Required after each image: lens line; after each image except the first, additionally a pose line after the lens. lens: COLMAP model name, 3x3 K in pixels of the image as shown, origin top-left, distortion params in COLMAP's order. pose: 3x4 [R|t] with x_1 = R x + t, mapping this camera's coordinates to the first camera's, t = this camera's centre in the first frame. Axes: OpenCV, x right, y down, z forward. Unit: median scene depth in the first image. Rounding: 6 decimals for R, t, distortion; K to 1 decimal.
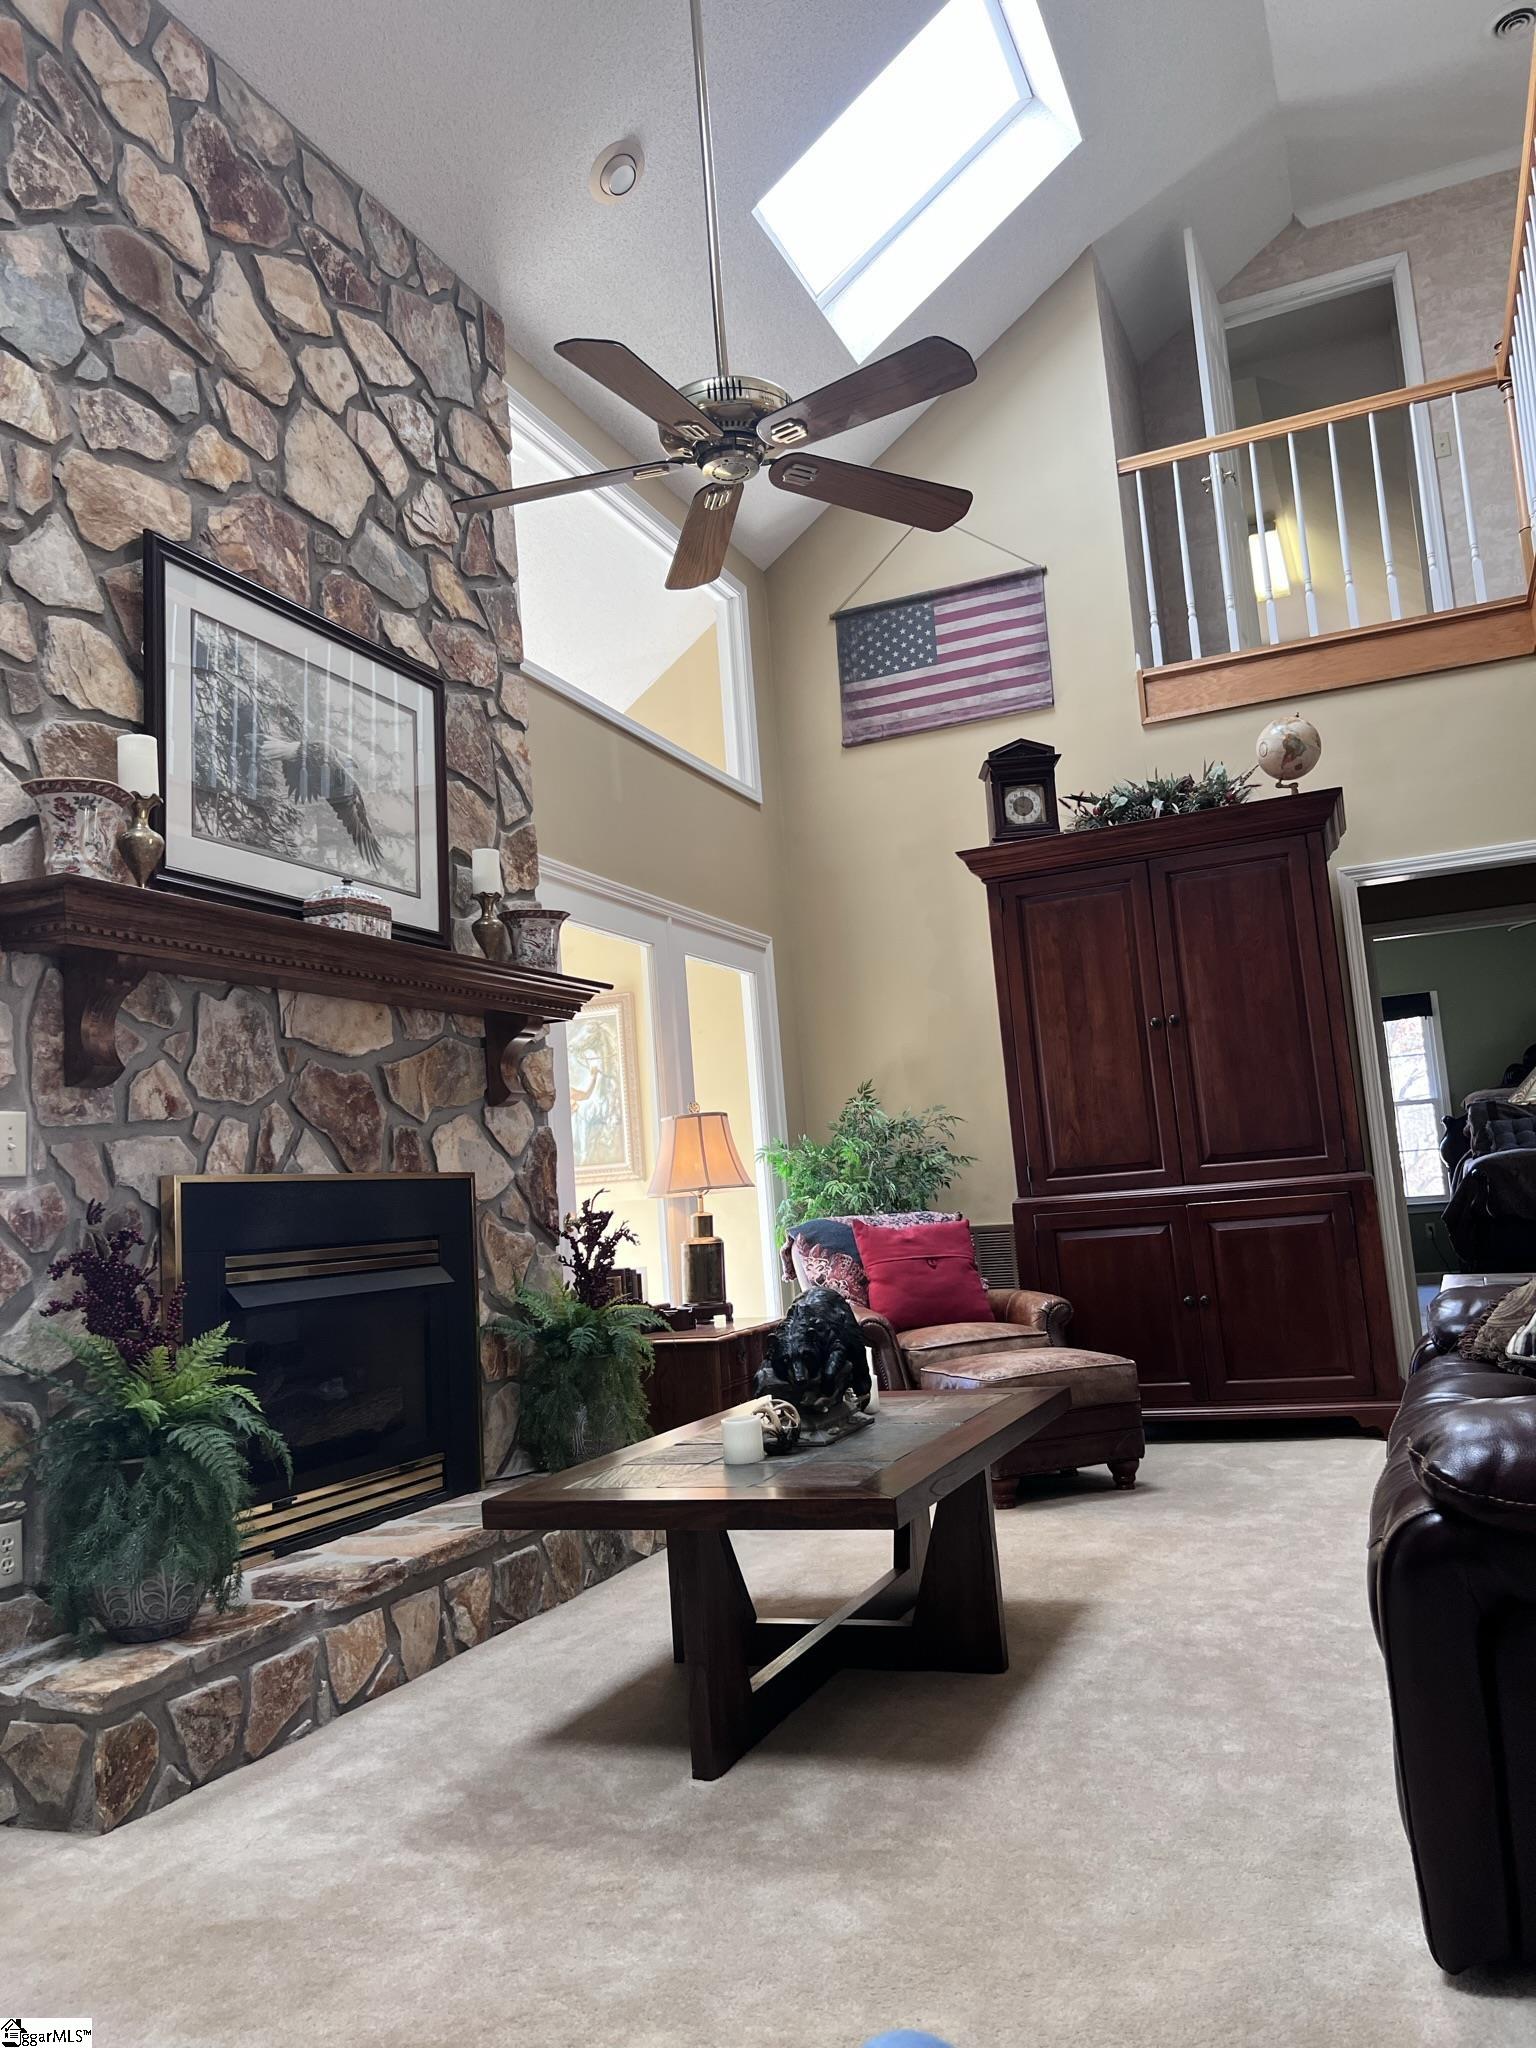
lens RADIAL K [[1550.7, 0, 766.9], [0, 1550.7, 1020.4], [0, 0, 1]] dist [0.044397, -0.062036]
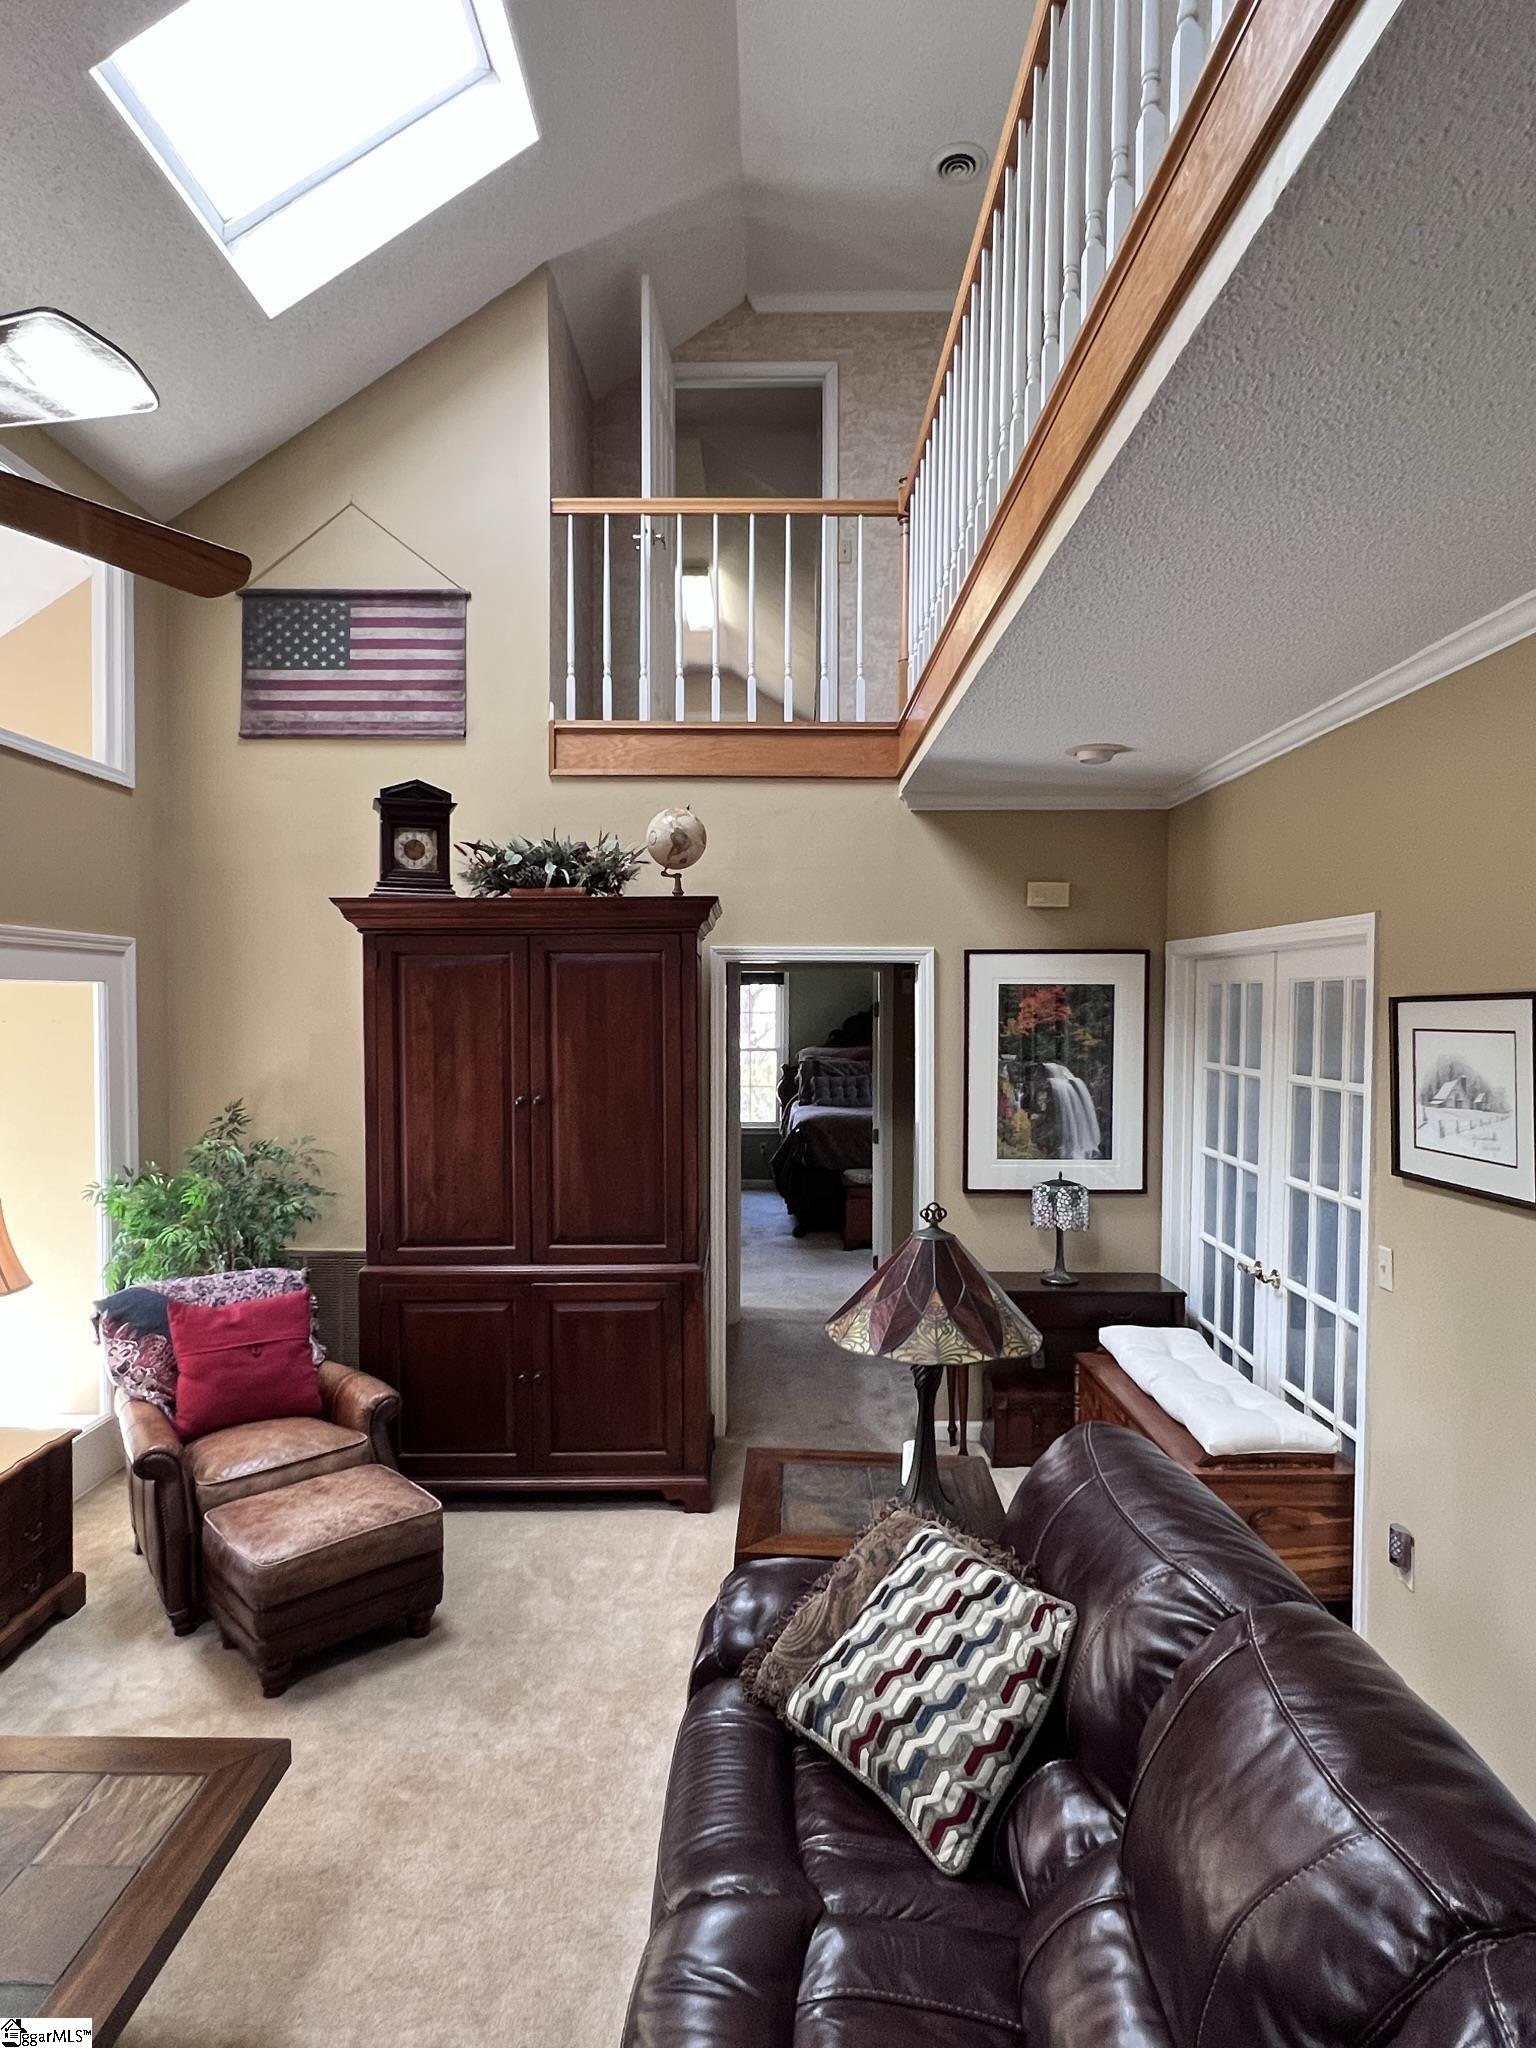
lens RADIAL K [[1140.3, 0, 772.7], [0, 1140.3, 1031.5], [0, 0, 1]] dist [-0.004707, -0.000930]
pose [[0.919486, 0.064111, 0.387860, 0.098488], [-0.116341, 0.986795, 0.112692, -0.127195], [-0.375513, -0.148743, 0.914803, 0.243091]]
